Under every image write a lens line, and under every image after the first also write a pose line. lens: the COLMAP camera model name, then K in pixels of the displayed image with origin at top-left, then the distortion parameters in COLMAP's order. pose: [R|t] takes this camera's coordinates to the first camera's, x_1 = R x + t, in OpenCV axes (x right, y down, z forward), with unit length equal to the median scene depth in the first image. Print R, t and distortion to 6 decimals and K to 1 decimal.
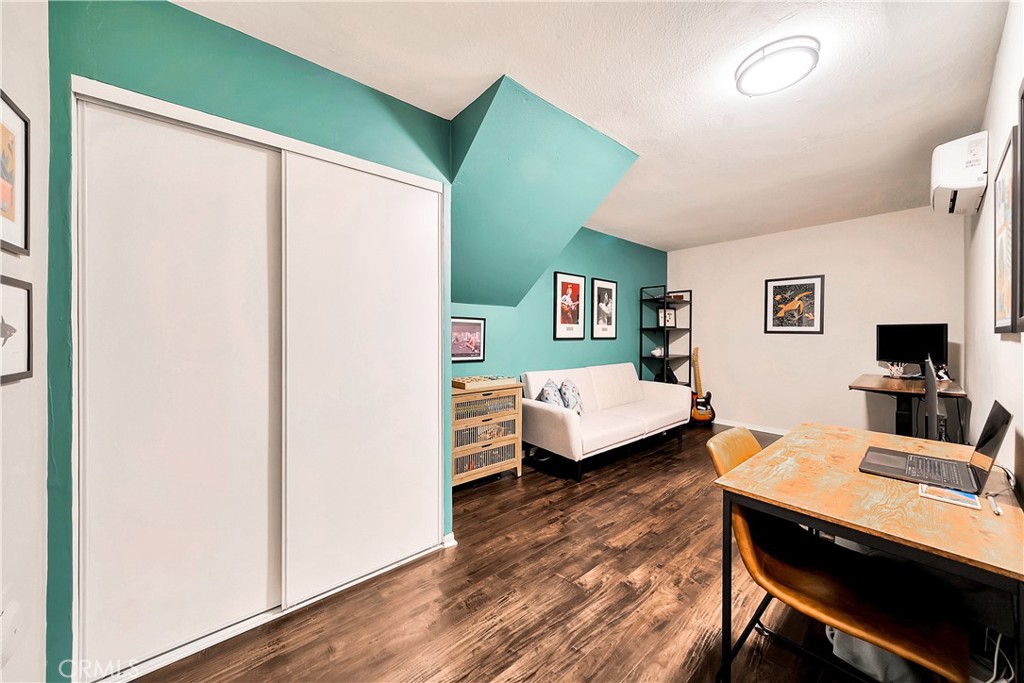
lens RADIAL K [[358.5, 0, 509.8], [0, 358.5, 334.4], [0, 0, 1]] dist [-0.004164, 0.001746]
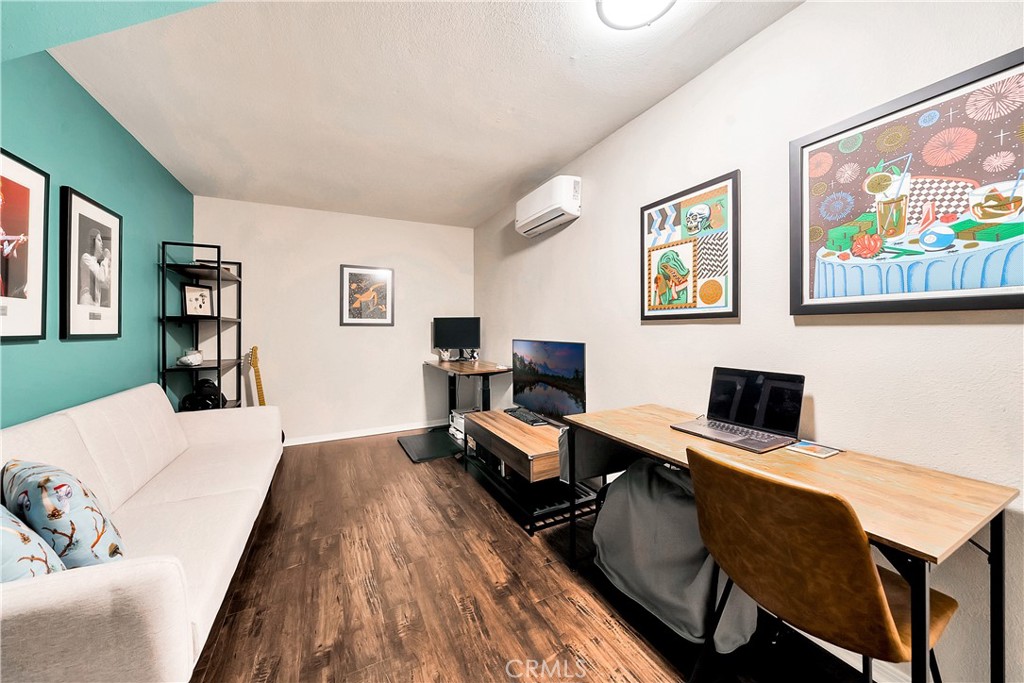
lens RADIAL K [[358.5, 0, 507.9], [0, 358.5, 327.1], [0, 0, 1]] dist [-0.004164, 0.001746]
pose [[0.229274, -0.002345, 0.973359, -0.045861], [0.012587, 0.999921, -0.000555, 0.006092], [-0.973280, 0.012379, 0.229286, 0.419206]]
